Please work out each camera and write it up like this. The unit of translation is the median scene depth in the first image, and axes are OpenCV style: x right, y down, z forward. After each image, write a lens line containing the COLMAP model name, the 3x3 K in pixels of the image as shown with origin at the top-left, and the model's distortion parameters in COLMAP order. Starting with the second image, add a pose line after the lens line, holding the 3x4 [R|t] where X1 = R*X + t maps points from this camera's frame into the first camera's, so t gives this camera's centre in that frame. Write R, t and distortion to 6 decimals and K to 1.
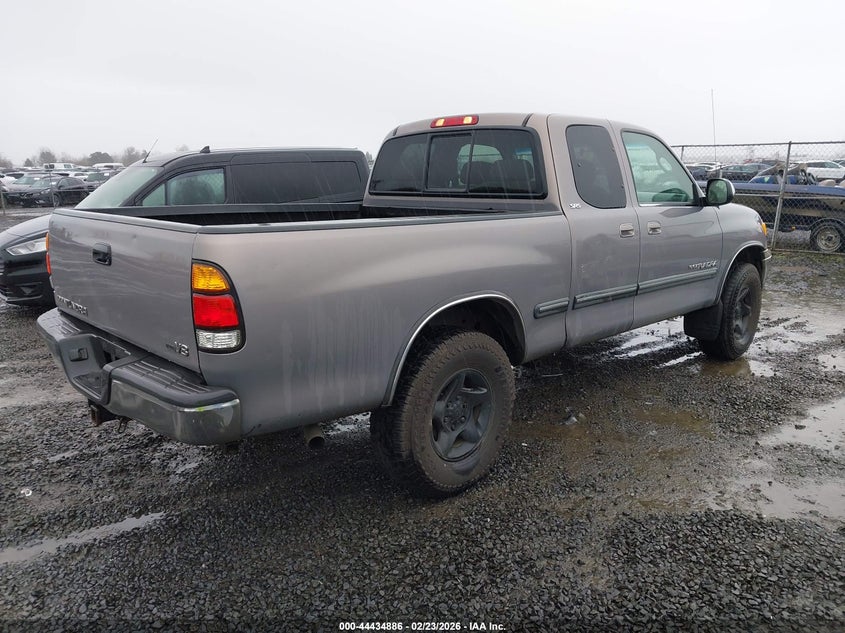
lens RADIAL K [[669.7, 0, 422.5], [0, 669.7, 316.5], [0, 0, 1]] dist [-0.007314, -0.003074]
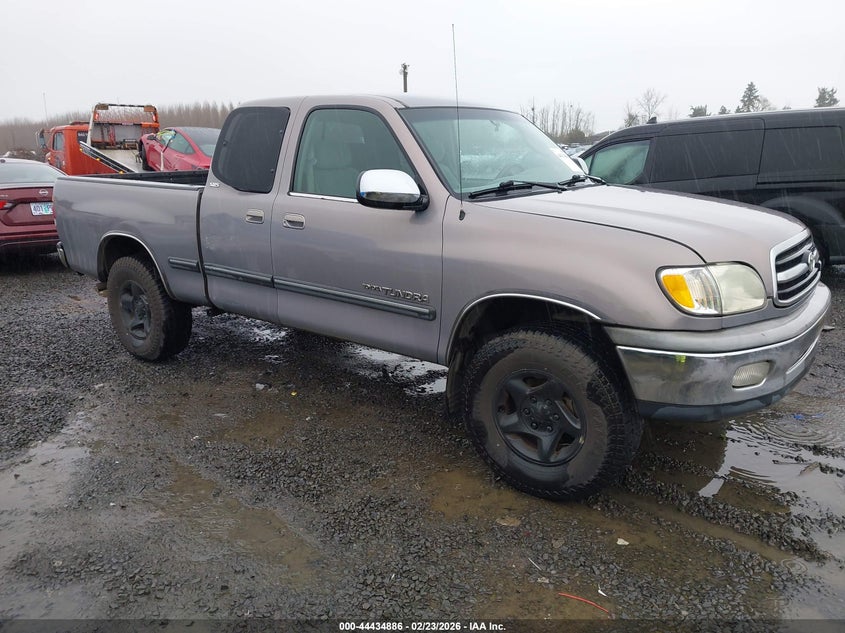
lens RADIAL K [[669.7, 0, 422.5], [0, 669.7, 316.5], [0, 0, 1]] dist [-0.007314, -0.003074]
pose [[0.151394, 0.260958, -0.953405, 1.256473], [-0.205917, 0.951688, 0.227790, -0.250800], [0.966788, 0.161836, 0.197815, 1.016919]]
